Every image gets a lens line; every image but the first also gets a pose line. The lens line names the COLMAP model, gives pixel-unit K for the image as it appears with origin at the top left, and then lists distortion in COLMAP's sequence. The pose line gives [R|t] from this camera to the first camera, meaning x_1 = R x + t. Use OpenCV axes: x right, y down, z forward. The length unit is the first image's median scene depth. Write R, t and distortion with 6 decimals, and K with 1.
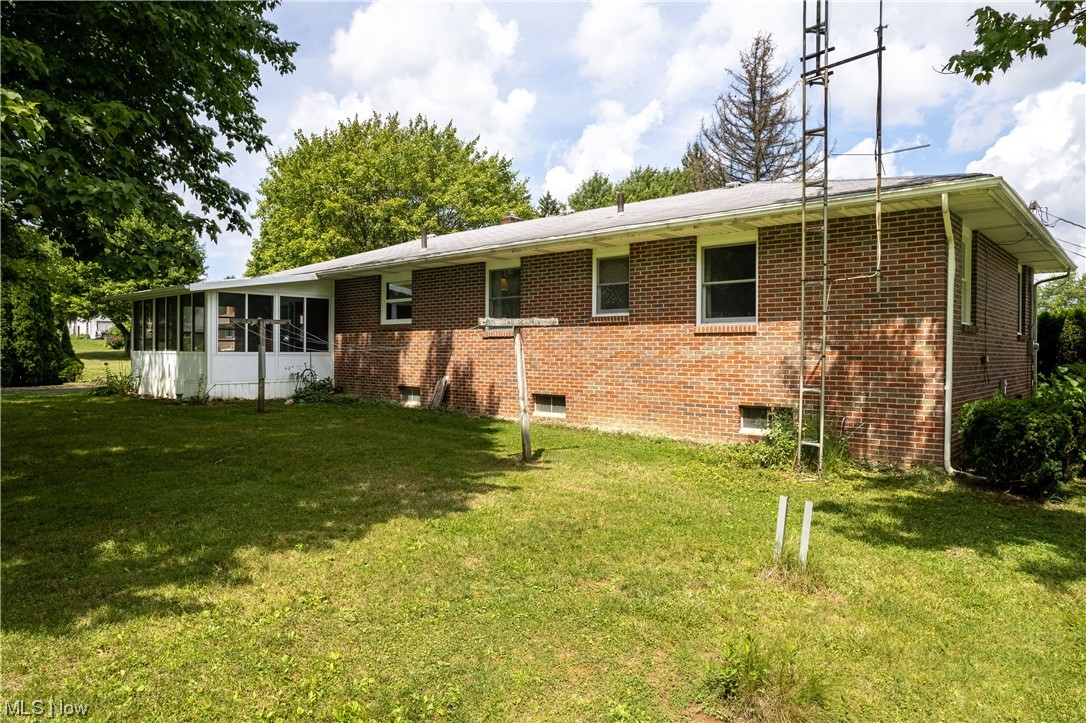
lens RADIAL K [[704.4, 0, 543.0], [0, 704.4, 361.5], [0, 0, 1]] dist [-0.104158, 0.085652]
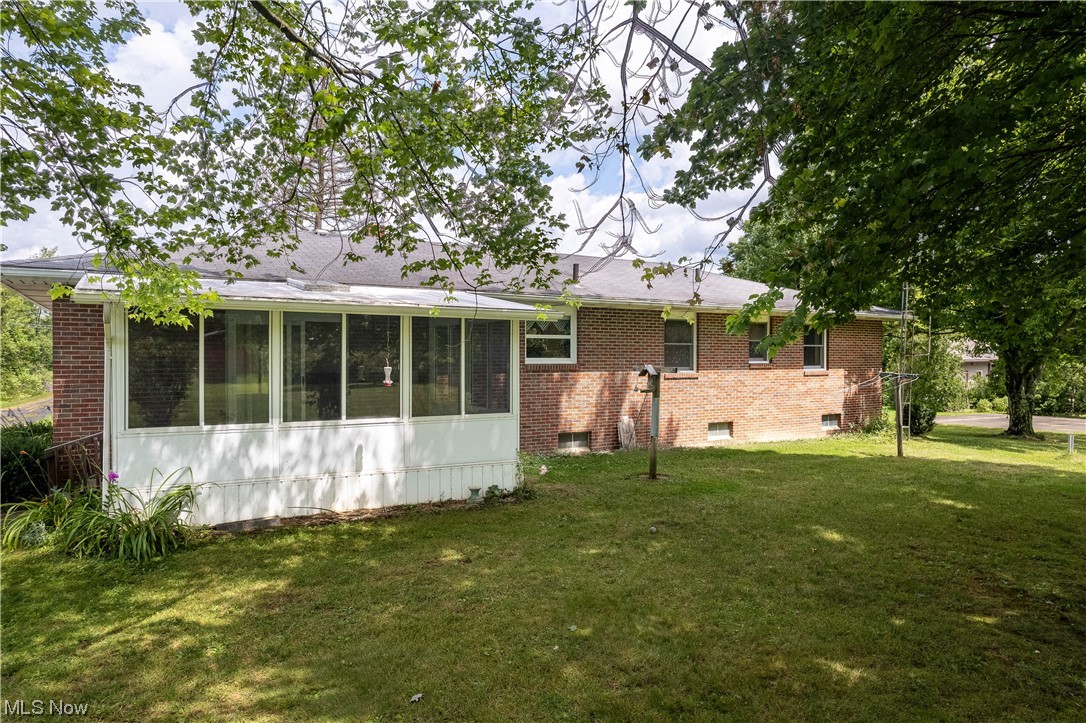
lens RADIAL K [[704.4, 0, 543.0], [0, 704.4, 361.5], [0, 0, 1]] dist [-0.104158, 0.085652]
pose [[0.281822, -0.003013, 0.959462, -1.261274], [0.017714, 0.999841, -0.002063, -0.064879], [-0.959303, 0.017577, 0.281830, 0.905716]]
